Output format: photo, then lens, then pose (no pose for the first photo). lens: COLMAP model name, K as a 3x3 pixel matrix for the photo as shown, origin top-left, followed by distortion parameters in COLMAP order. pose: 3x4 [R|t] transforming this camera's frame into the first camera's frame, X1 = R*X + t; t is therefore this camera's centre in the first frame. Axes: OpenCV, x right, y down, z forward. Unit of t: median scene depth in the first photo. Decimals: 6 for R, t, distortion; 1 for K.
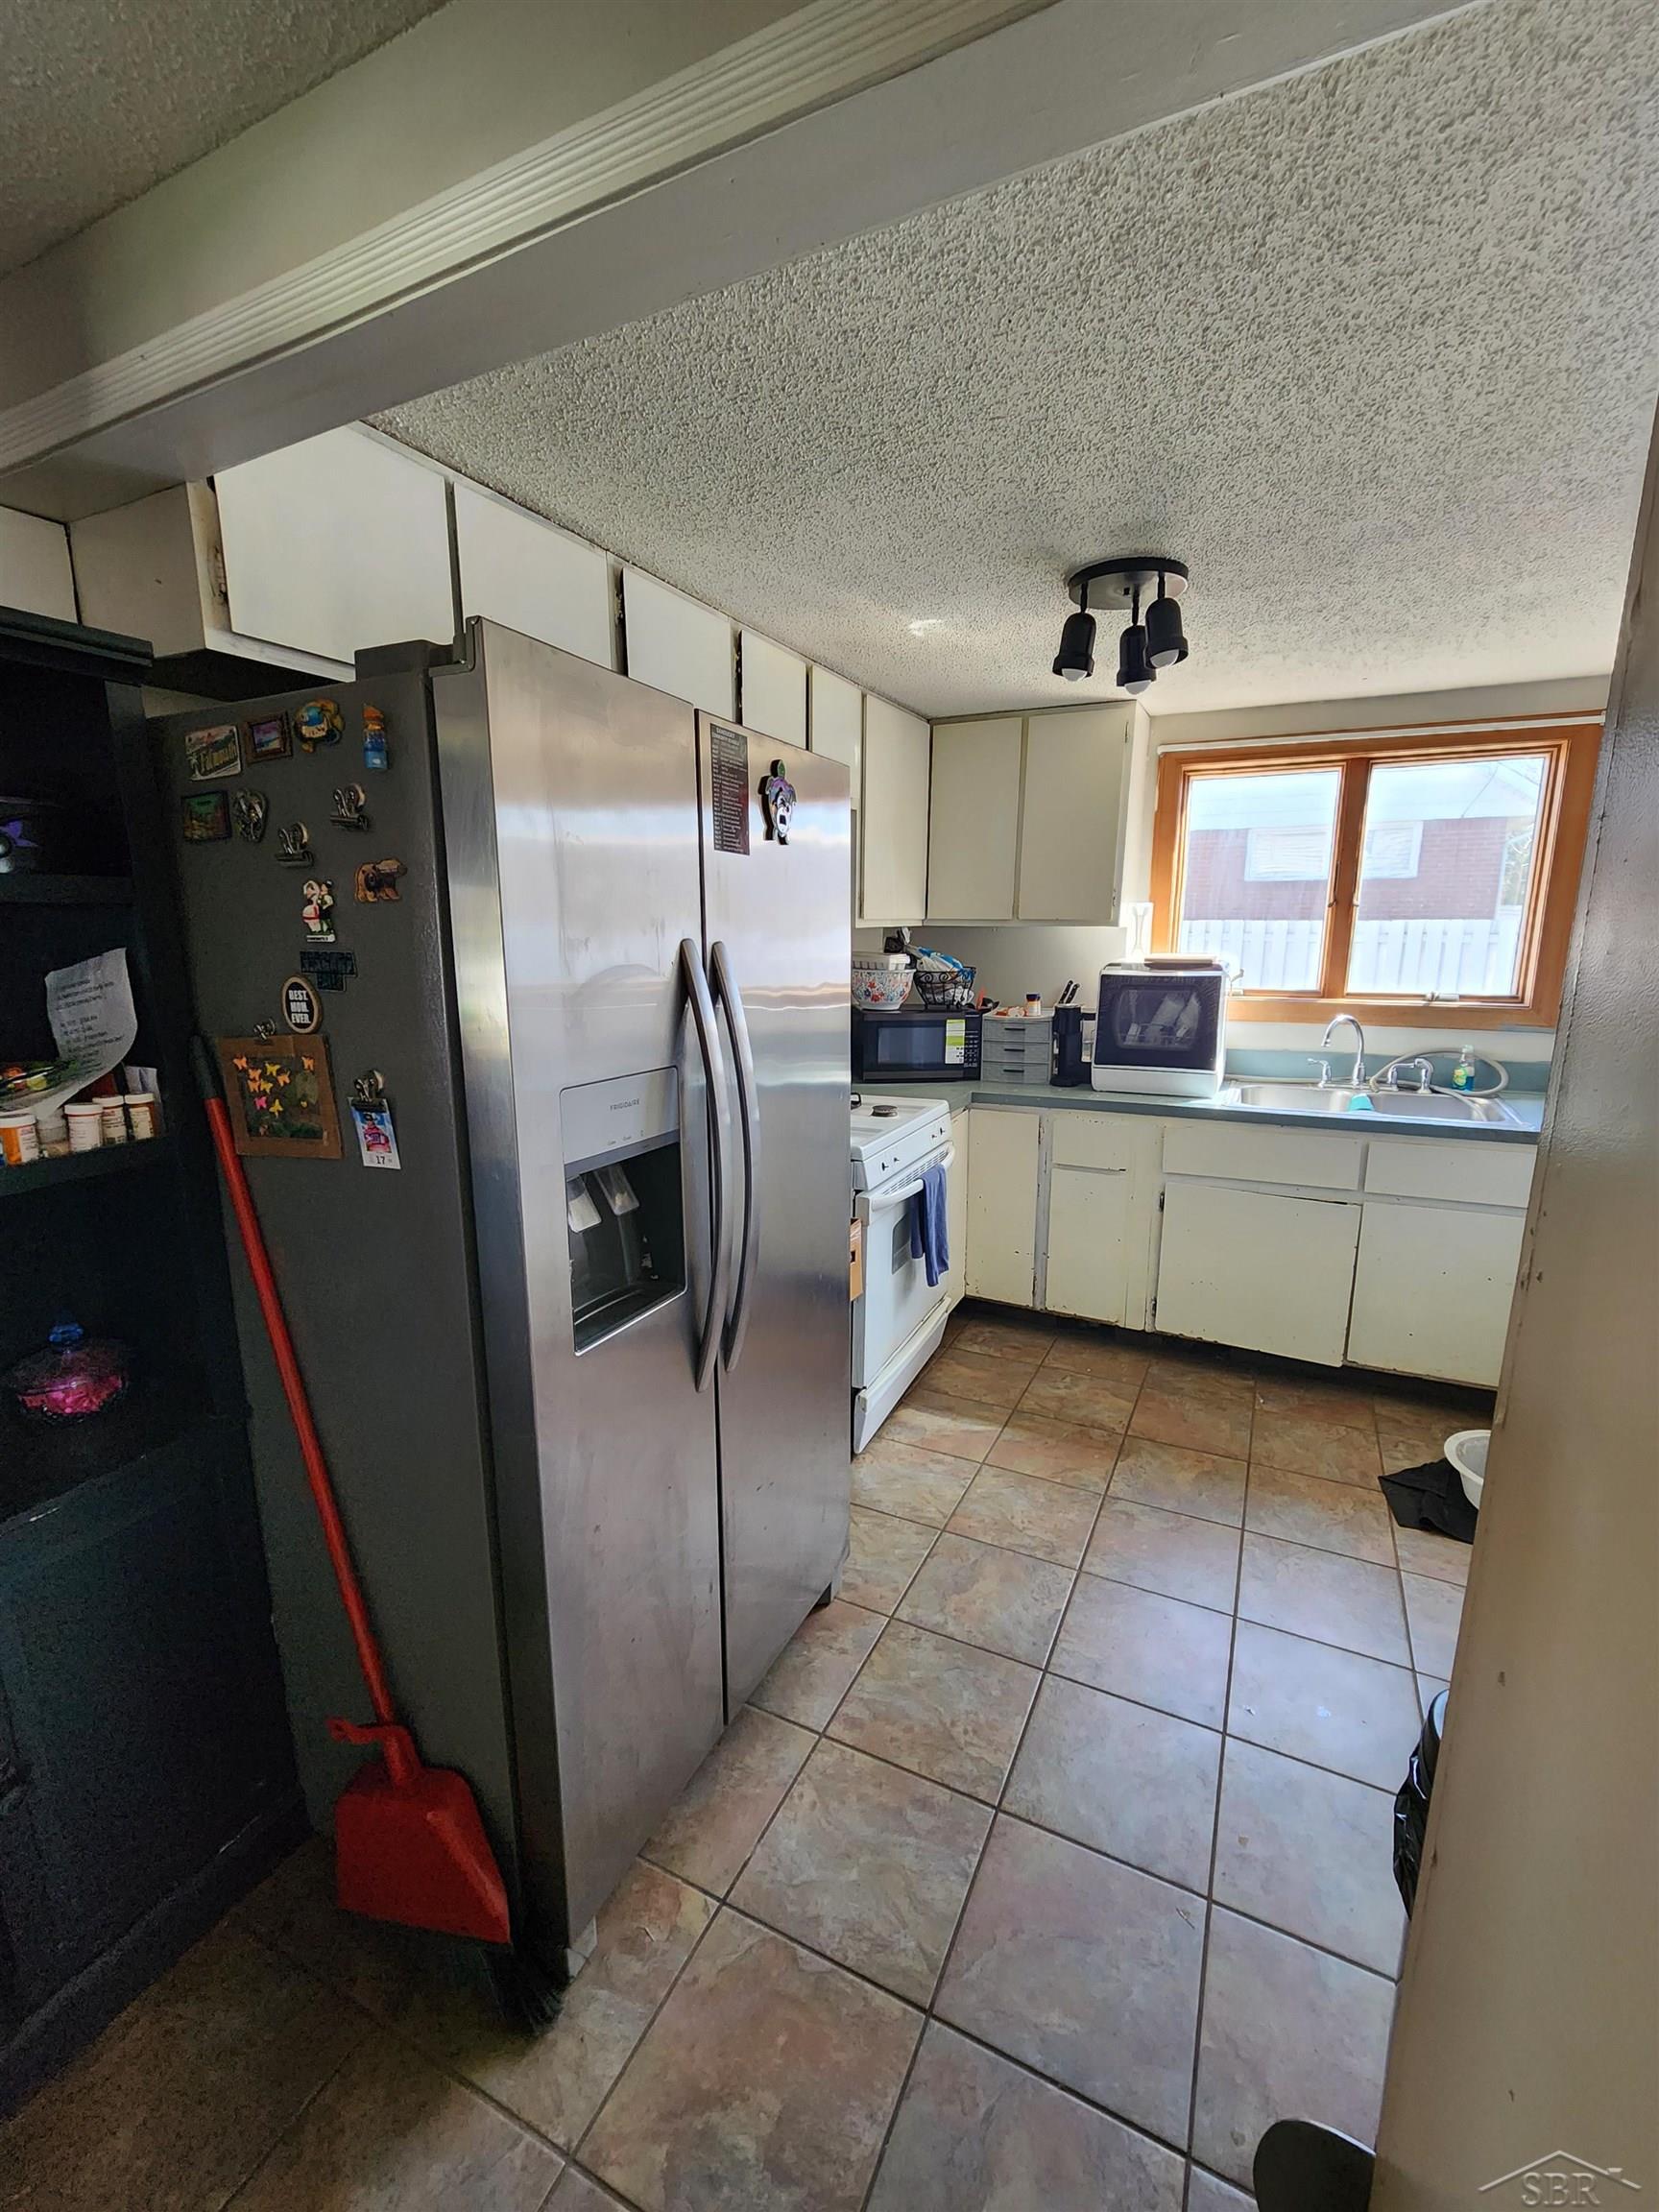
lens RADIAL K [[899.8, 0, 832.9], [0, 899.8, 1102.6], [0, 0, 1]] dist [-0.001060, 0.000031]
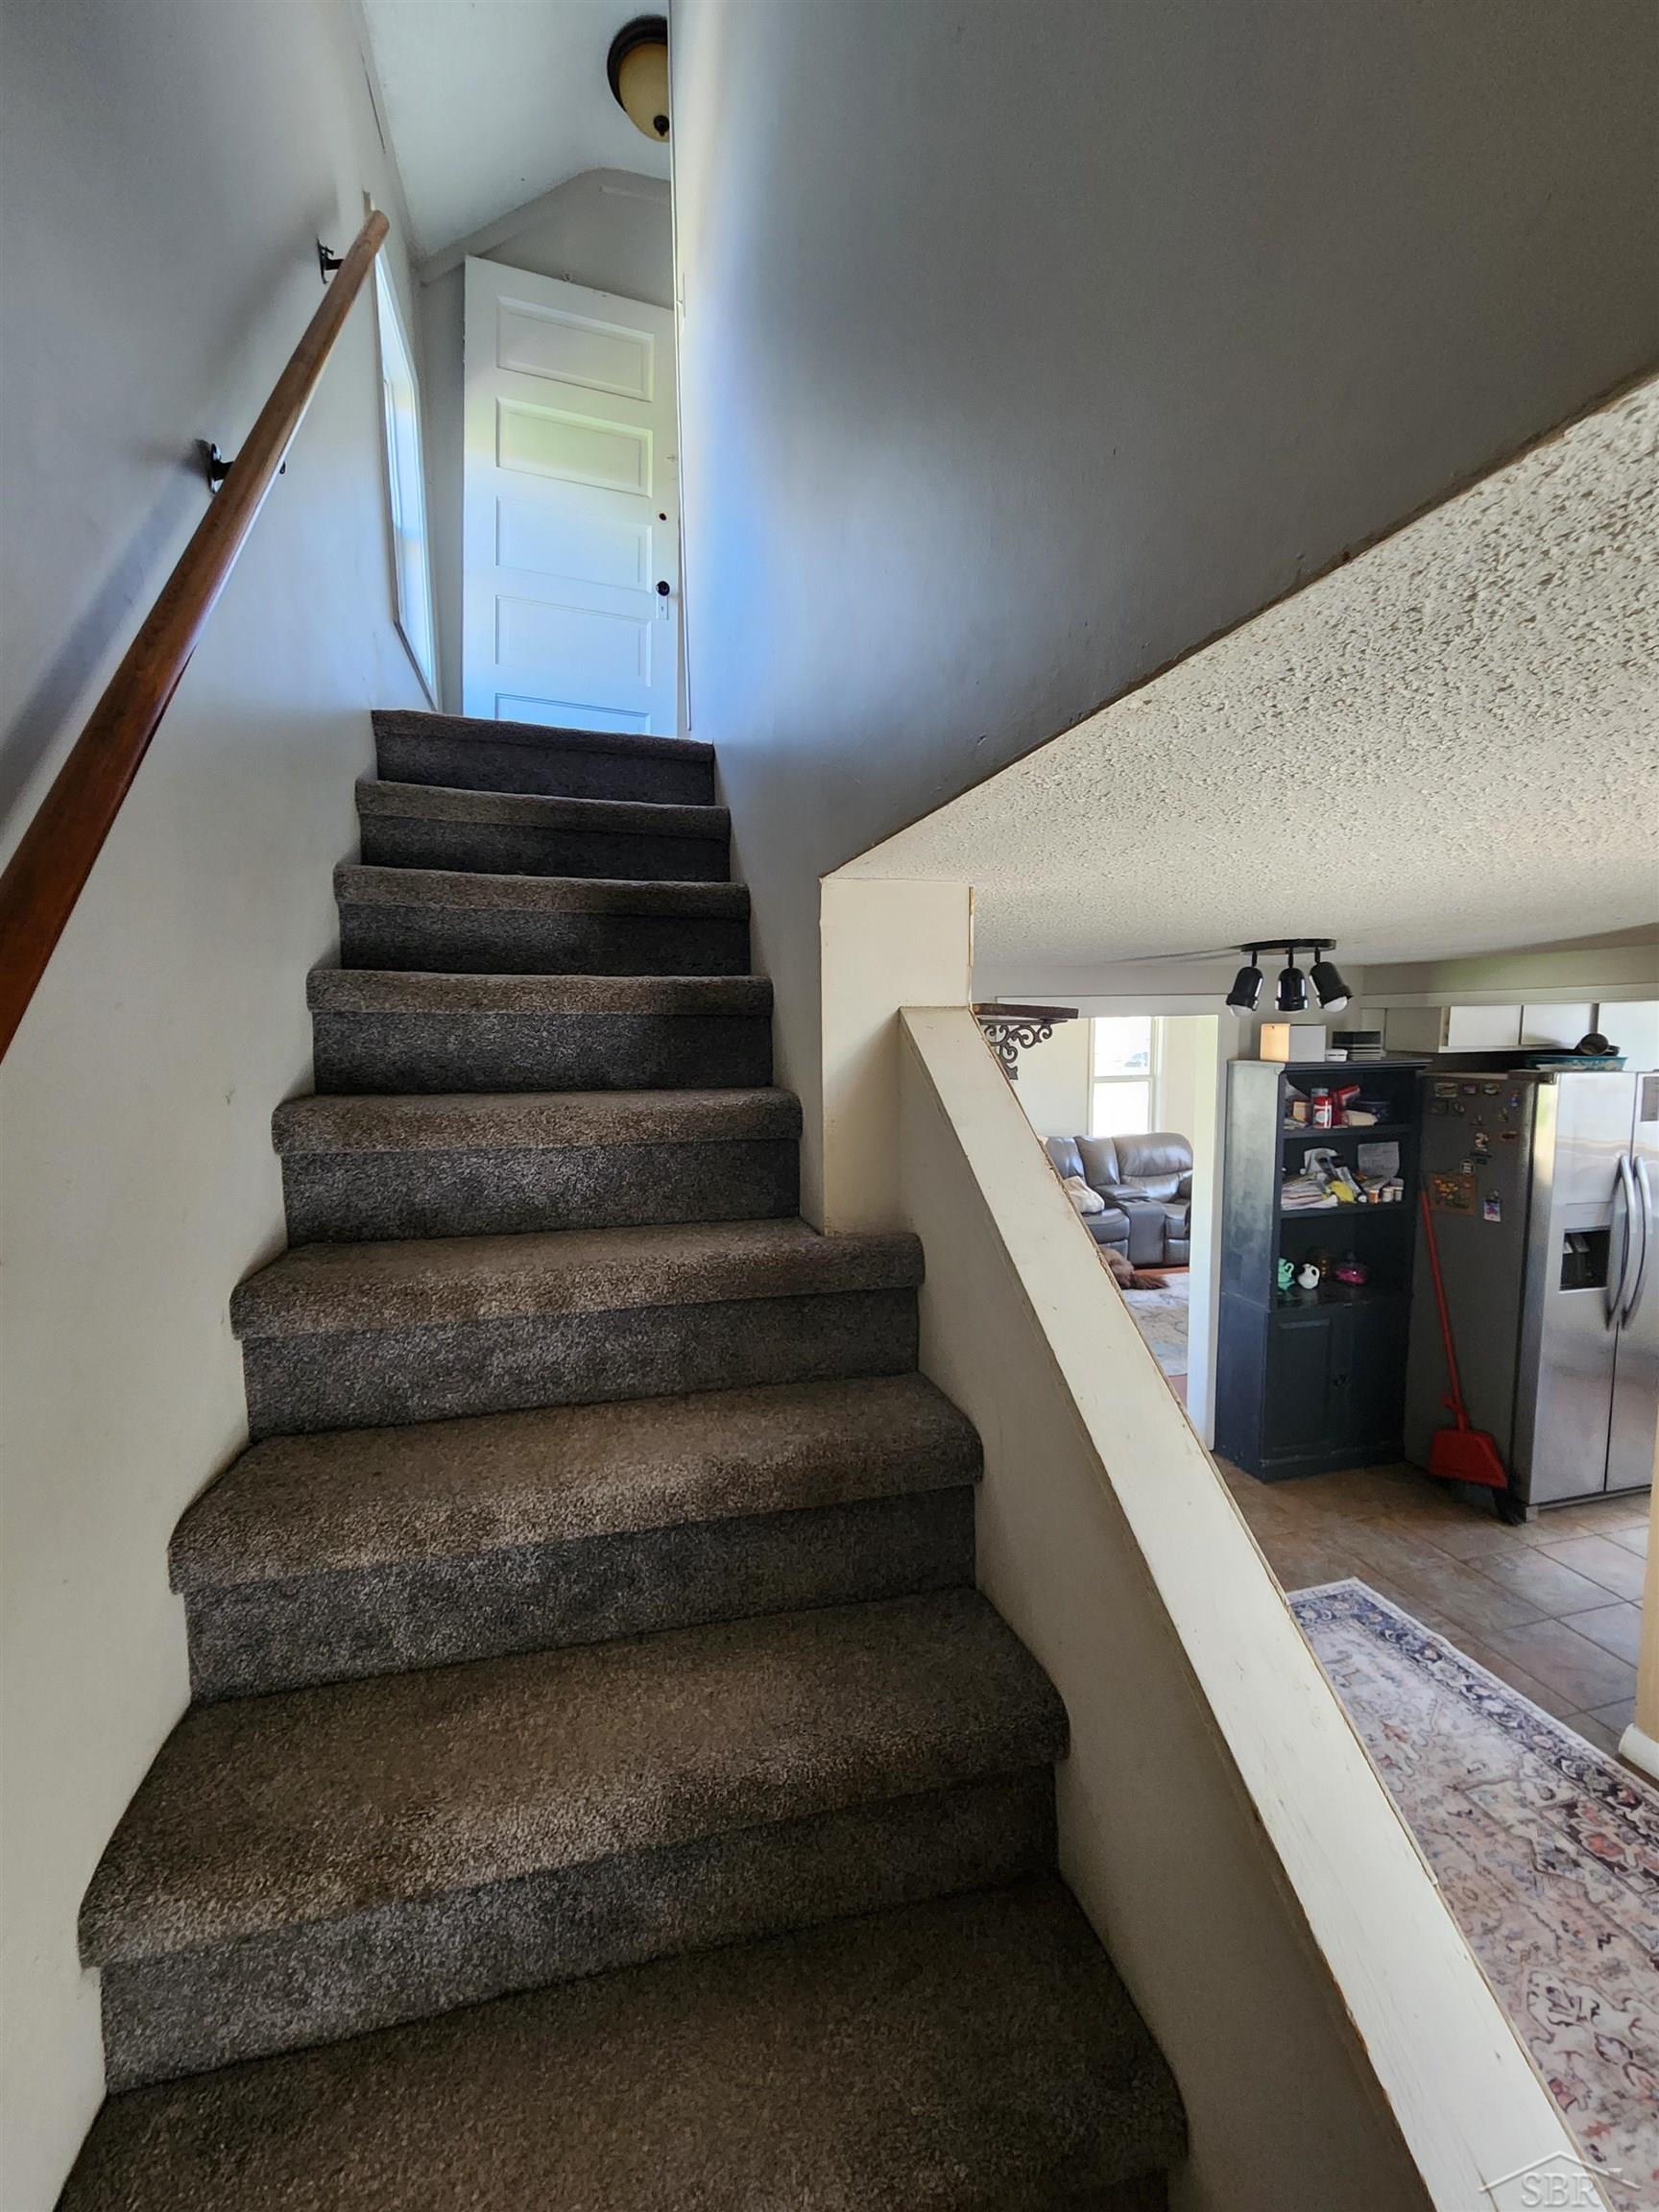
lens RADIAL K [[899.8, 0, 823.8], [0, 899.8, 1112.0], [0, 0, 1]] dist [-0.001060, 0.000031]
pose [[0.665689, 0.071919, -0.742756, 0.253040], [-0.143041, 0.989186, -0.032420, 0.125700], [0.732392, 0.127826, 0.668777, -2.759715]]
